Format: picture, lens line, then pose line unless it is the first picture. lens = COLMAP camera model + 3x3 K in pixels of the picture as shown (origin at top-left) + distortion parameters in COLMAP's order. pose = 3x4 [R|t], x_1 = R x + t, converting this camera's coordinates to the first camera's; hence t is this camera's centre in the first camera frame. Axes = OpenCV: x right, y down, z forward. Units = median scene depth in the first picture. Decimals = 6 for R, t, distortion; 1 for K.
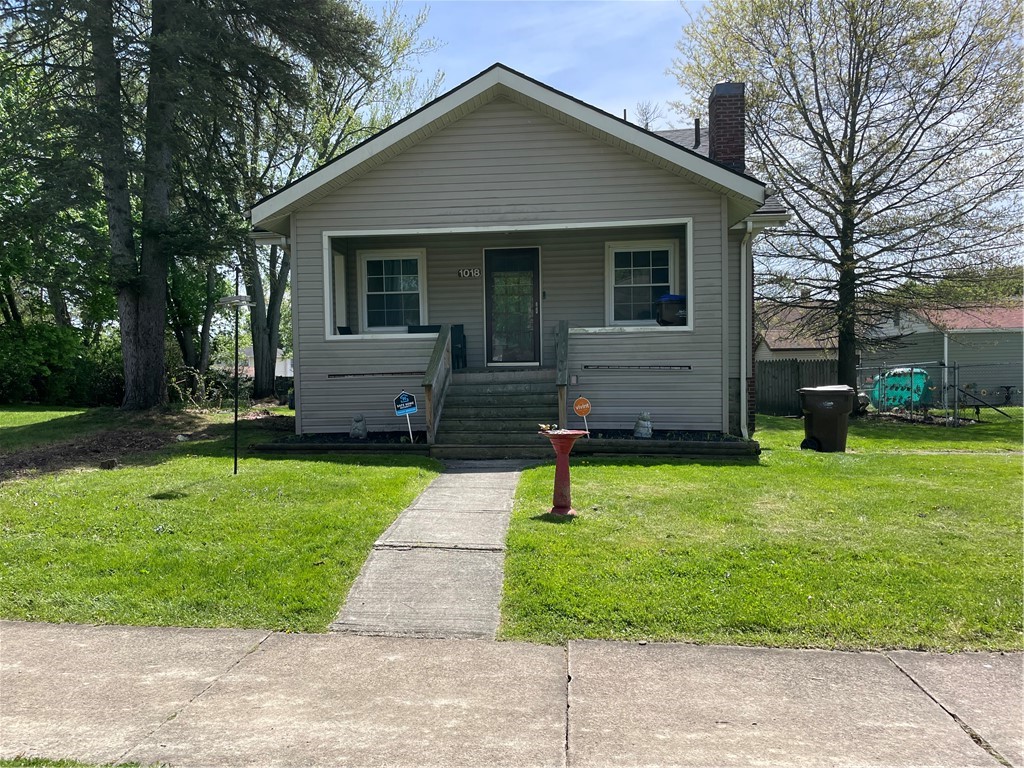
lens RADIAL K [[774.6, 0, 510.5], [0, 774.6, 389.6], [0, 0, 1]] dist [0.109434, -0.174435]
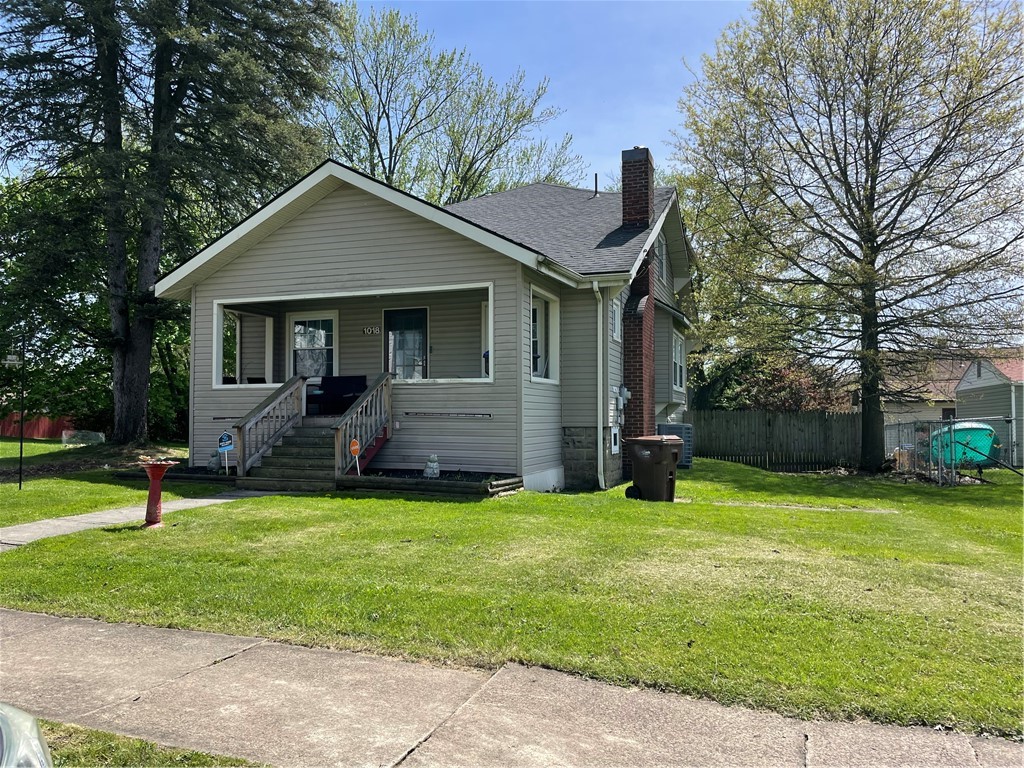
lens RADIAL K [[774.6, 0, 510.5], [0, 774.6, 389.6], [0, 0, 1]] dist [0.109434, -0.174435]
pose [[0.966850, 0.006120, -0.255272, 0.520273], [-0.022037, 0.997983, -0.059540, -0.000286], [0.254392, 0.063191, 0.965034, -0.054099]]
